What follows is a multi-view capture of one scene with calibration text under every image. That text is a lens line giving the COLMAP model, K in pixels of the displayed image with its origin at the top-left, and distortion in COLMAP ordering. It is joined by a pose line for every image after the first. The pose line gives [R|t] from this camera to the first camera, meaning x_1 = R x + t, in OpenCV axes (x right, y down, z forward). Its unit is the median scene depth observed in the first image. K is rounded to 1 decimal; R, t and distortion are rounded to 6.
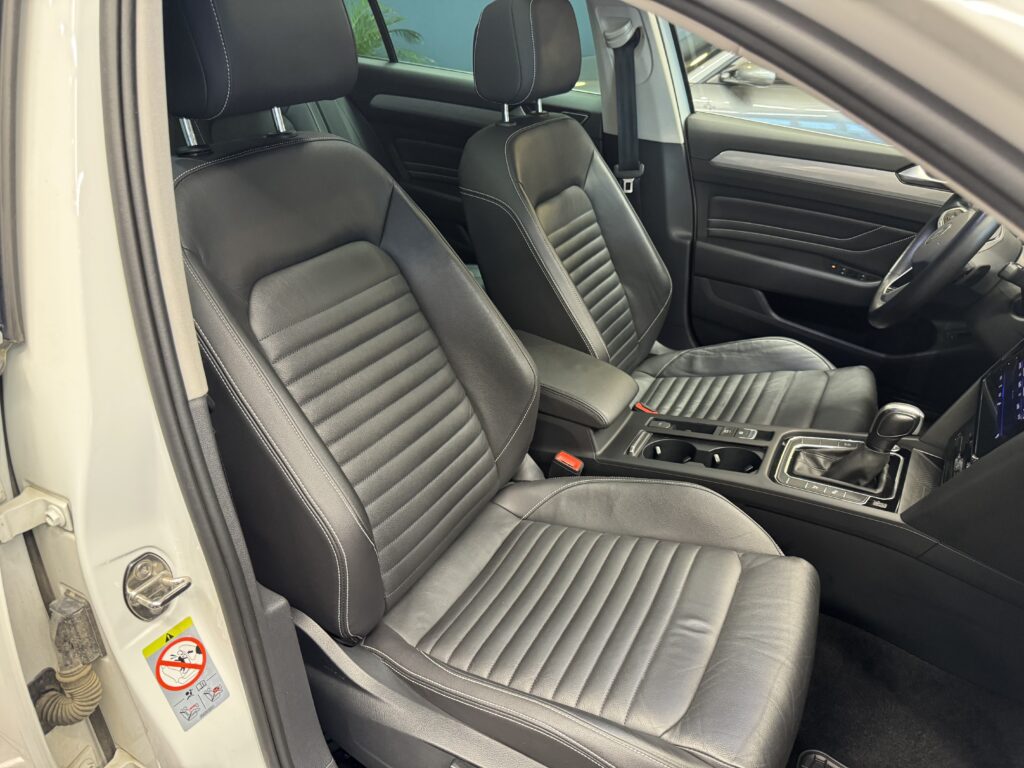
lens RADIAL K [[721.6, 0, 511.9], [0, 721.6, 385.7], [0, 0, 1]] dist [0.075271, -0.109228]
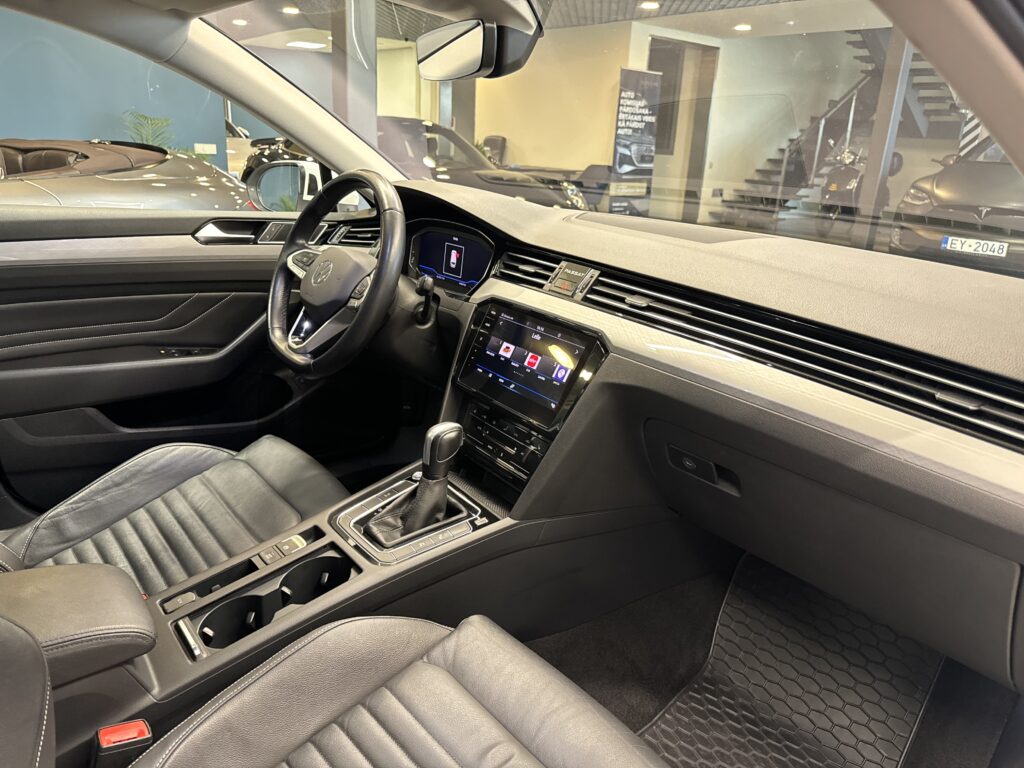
lens RADIAL K [[730.7, 0, 513.2], [0, 730.7, 384.1], [0, 0, 1]] dist [0.082557, -0.123377]
pose [[0.385757, -0.310108, 0.868921, -0.232550], [0.422996, 0.896445, 0.132142, -0.096335], [-0.819918, 0.316575, 0.476985, 0.361417]]
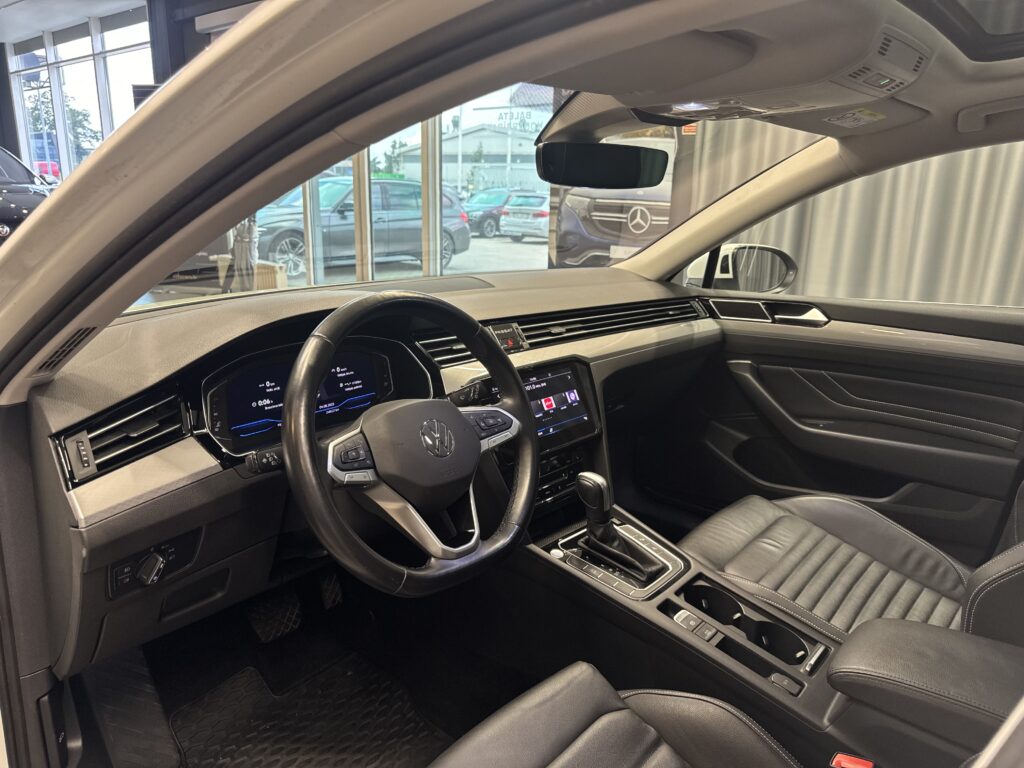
lens RADIAL K [[730.8, 0, 527.5], [0, 730.8, 384.3], [0, 0, 1]] dist [0.144950, -0.227111]
pose [[-0.980828, -0.109234, 0.161382, 0.390022], [0.035162, 0.715340, 0.697891, -0.733466], [-0.191677, 0.690186, -0.697785, 1.441786]]
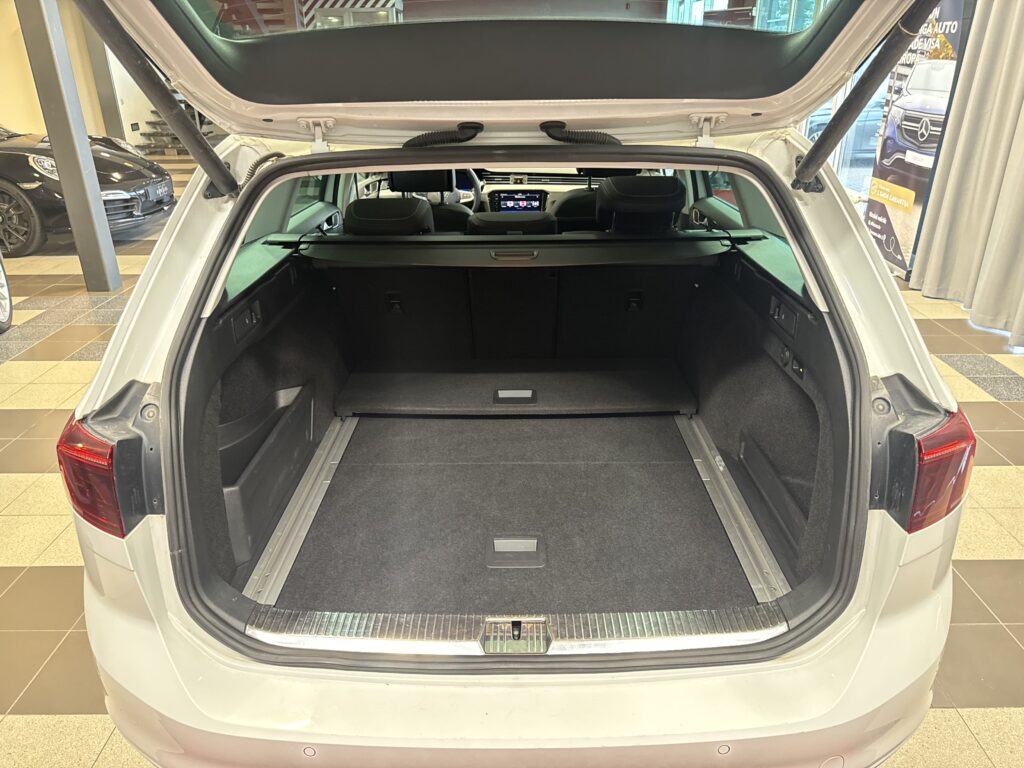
lens RADIAL K [[731.5, 0, 512.1], [0, 731.5, 381.4], [0, 0, 1]] dist [0.014753, -0.001959]
pose [[-0.472145, -0.386800, 0.792127, -2.128982], [0.427057, 0.685737, 0.589395, -1.293021], [-0.771169, 0.616563, -0.158582, 1.704250]]
